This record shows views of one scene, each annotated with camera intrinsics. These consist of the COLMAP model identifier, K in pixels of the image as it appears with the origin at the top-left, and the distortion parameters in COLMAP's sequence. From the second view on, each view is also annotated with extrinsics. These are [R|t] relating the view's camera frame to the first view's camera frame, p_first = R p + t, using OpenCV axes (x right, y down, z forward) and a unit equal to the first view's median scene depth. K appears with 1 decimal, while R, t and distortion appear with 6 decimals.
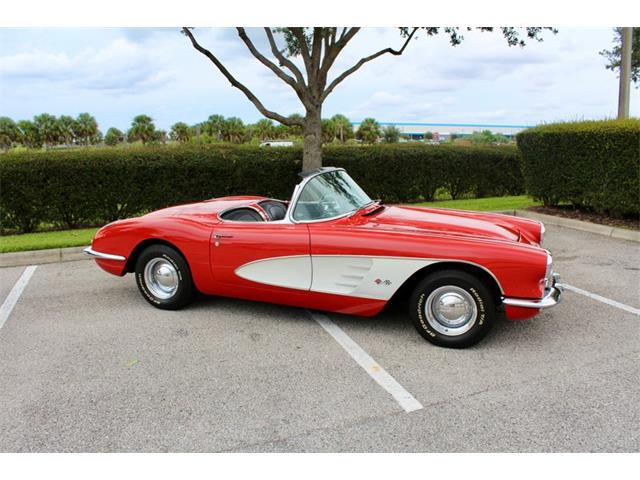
lens RADIAL K [[533.6, 0, 319.5], [0, 533.6, 244.3], [0, 0, 1]] dist [-0.168557, 0.148601]
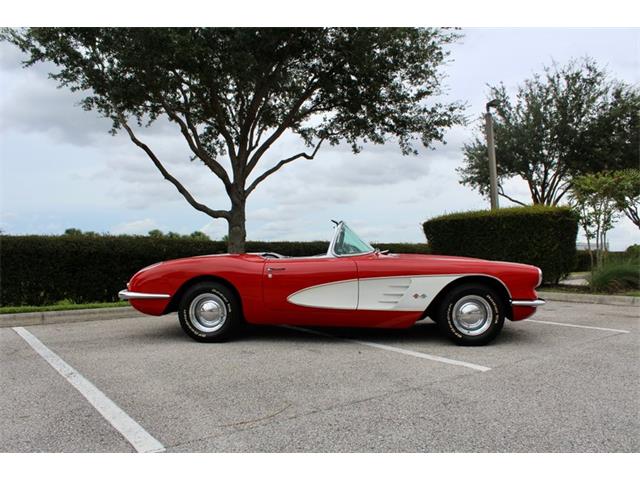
lens RADIAL K [[533.6, 0, 319.5], [0, 533.6, 244.3], [0, 0, 1]] dist [-0.168557, 0.148601]
pose [[0.960714, 0.009538, 0.277375, -0.233092], [0.052750, 0.974917, -0.216228, 0.106491], [-0.272480, 0.222365, 0.936114, -0.071879]]
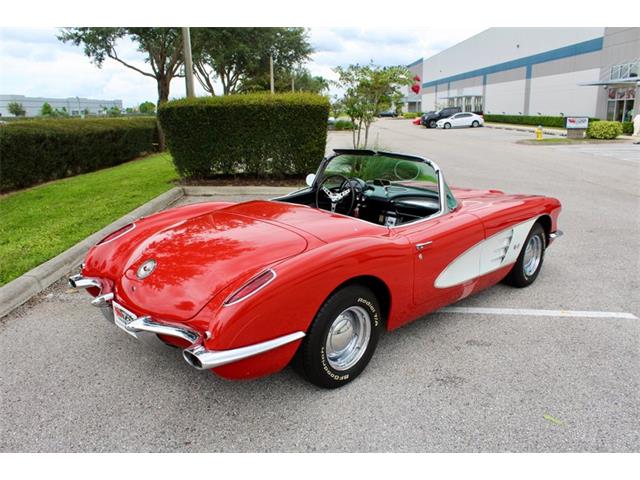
lens RADIAL K [[533.6, 0, 319.5], [0, 533.6, 244.3], [0, 0, 1]] dist [-0.168557, 0.148601]
pose [[0.392116, -0.218555, 0.893577, -0.520471], [0.174036, 0.971450, 0.161232, -0.092736], [-0.903303, 0.092293, 0.418957, 0.459866]]
